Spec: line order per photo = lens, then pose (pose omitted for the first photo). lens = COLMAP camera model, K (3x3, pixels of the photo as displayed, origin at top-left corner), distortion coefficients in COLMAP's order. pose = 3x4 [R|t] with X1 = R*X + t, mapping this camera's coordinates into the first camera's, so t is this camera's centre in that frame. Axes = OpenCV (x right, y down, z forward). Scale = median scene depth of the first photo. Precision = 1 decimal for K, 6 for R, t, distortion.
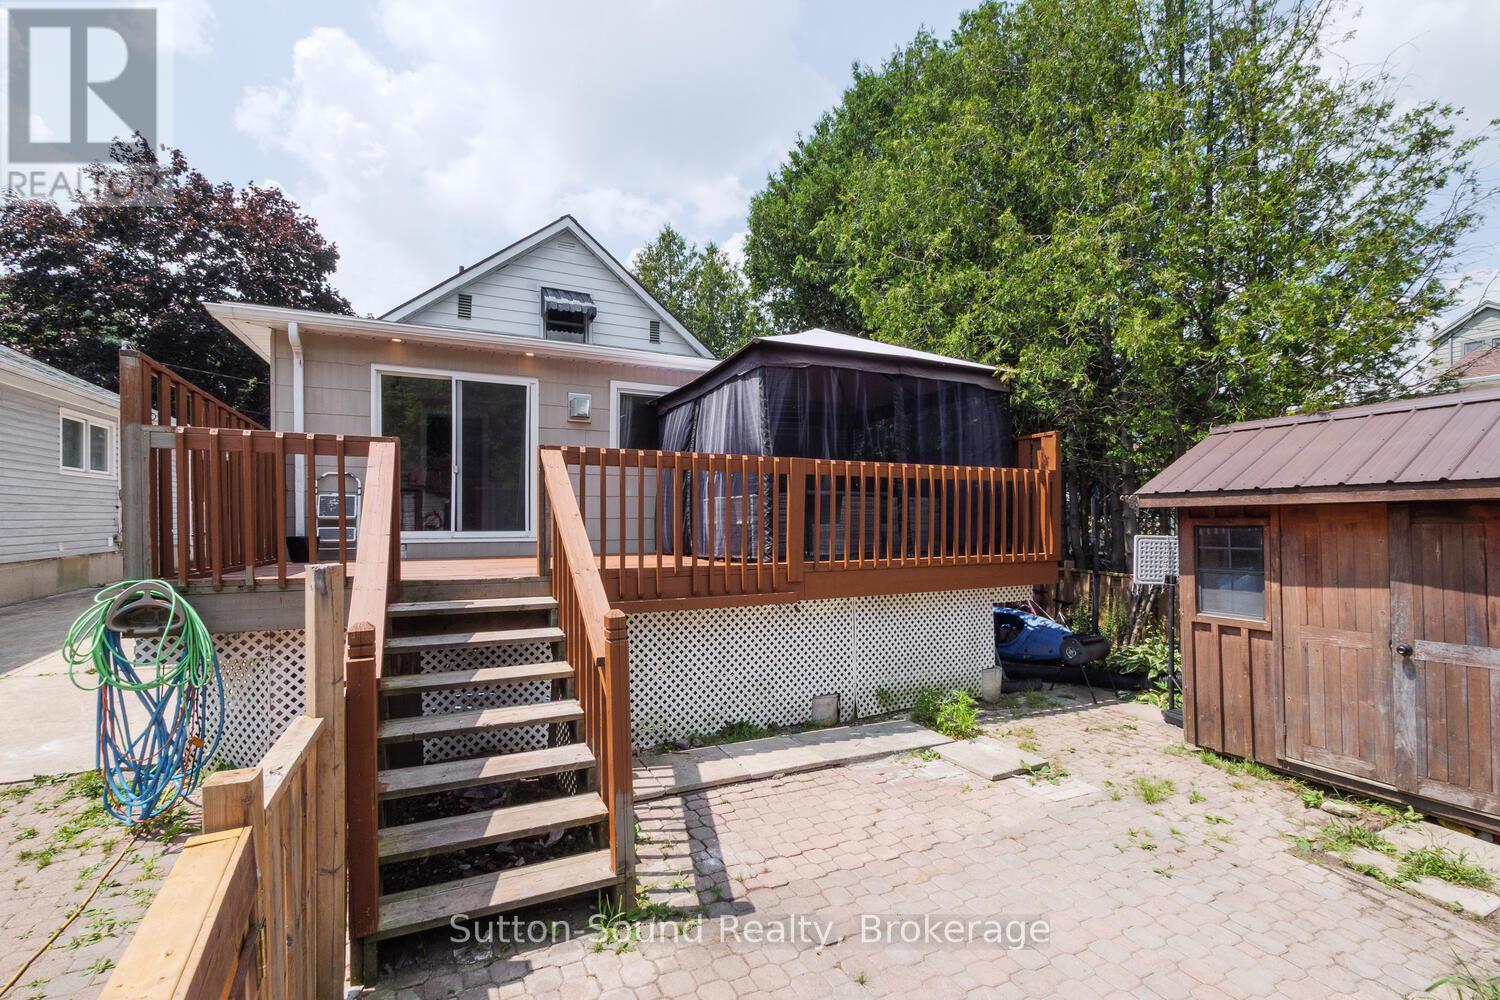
lens RADIAL K [[643.8, 0, 749.1], [0, 643.8, 521.0], [0, 0, 1]] dist [-0.002236, -0.000428]
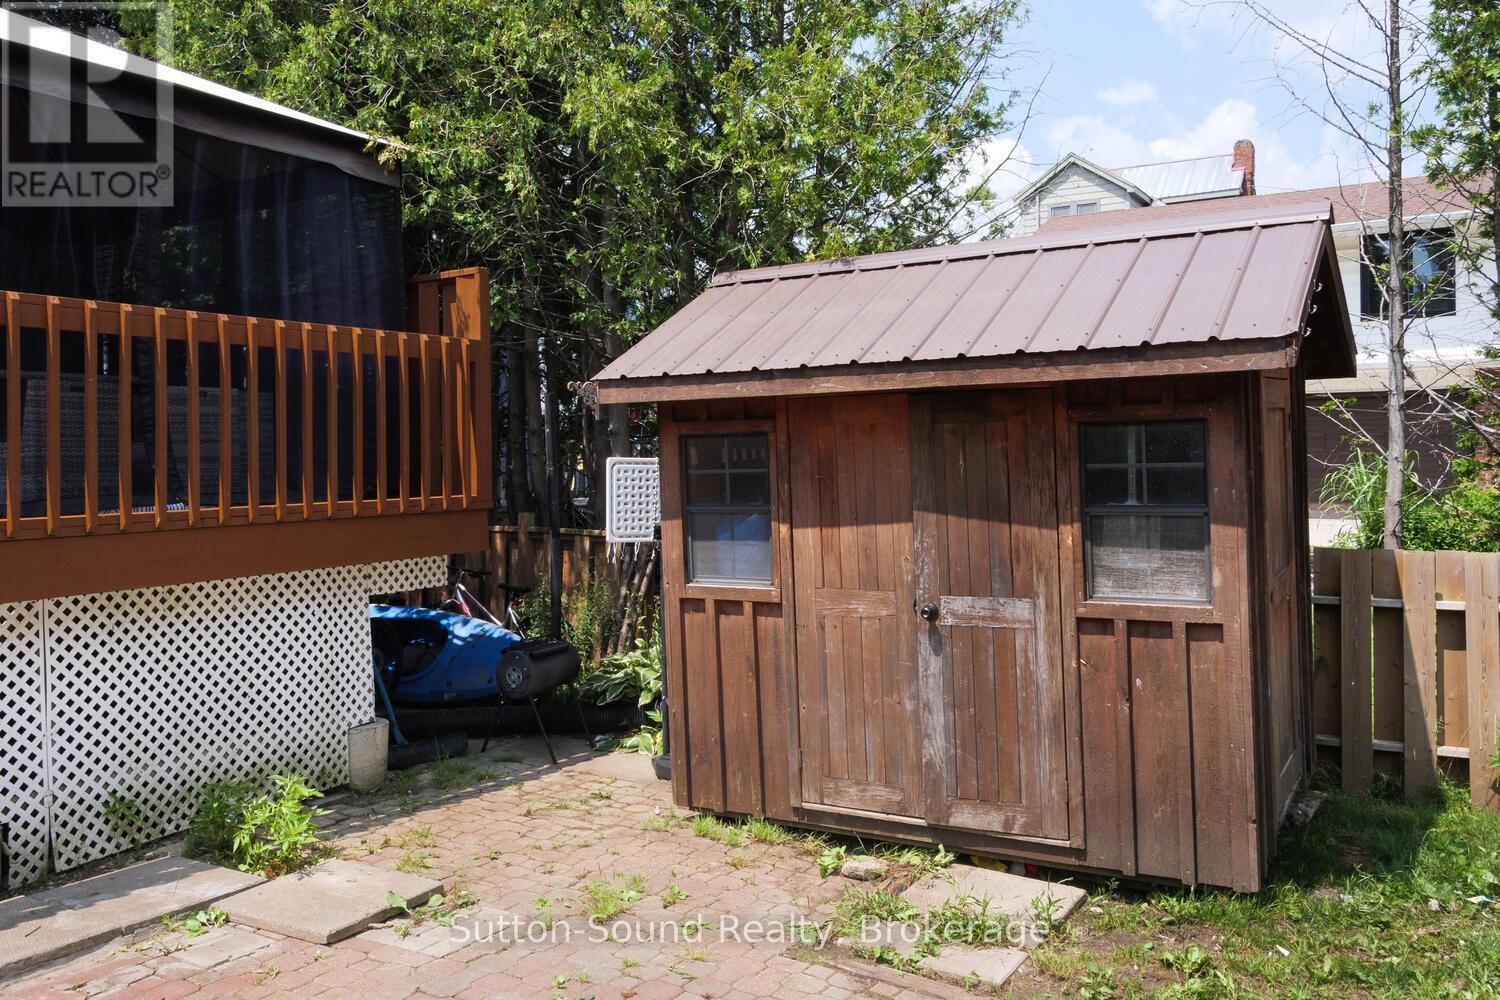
lens RADIAL K [[1235.1, 0, 749.3], [0, 1235.1, 450.6], [0, 0, 1]] dist [0.005170, 0.008597]
pose [[0.837145, -0.003309, 0.546971, 0.112154], [0.010970, 0.999882, -0.010740, 0.031108], [-0.546871, 0.014991, 0.837083, 0.014045]]
